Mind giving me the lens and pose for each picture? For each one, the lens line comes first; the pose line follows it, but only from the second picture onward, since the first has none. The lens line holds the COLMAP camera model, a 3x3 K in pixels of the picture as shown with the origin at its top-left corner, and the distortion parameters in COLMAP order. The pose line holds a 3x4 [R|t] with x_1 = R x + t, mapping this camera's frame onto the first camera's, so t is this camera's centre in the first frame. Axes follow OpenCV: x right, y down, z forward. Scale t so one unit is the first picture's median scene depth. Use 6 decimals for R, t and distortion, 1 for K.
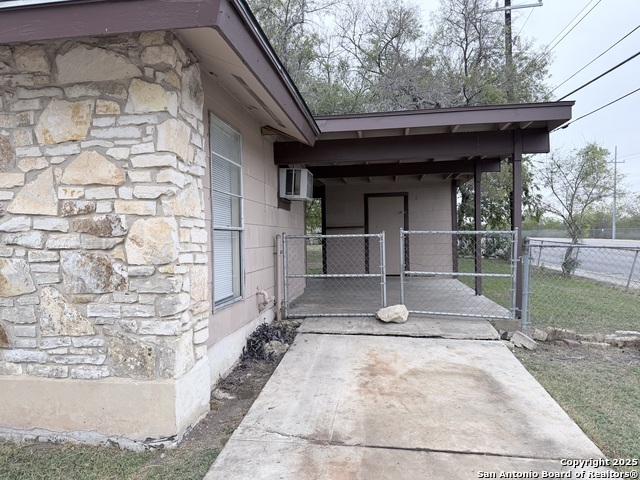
lens RADIAL K [[454.1, 0, 320.0], [0, 454.1, 240.0], [0, 0, 1]] dist [0.082019, -0.088394]
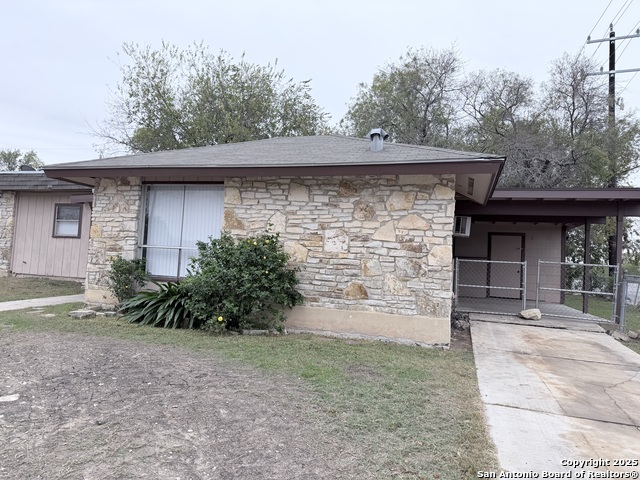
lens RADIAL K [[454.1, 0, 320.0], [0, 454.1, 240.0], [0, 0, 1]] dist [0.082019, -0.088394]
pose [[0.985123, 0.060416, -0.160881, -0.570766], [-0.070035, 0.996038, -0.054798, 0.086564], [0.156933, 0.065250, 0.985451, -1.256897]]
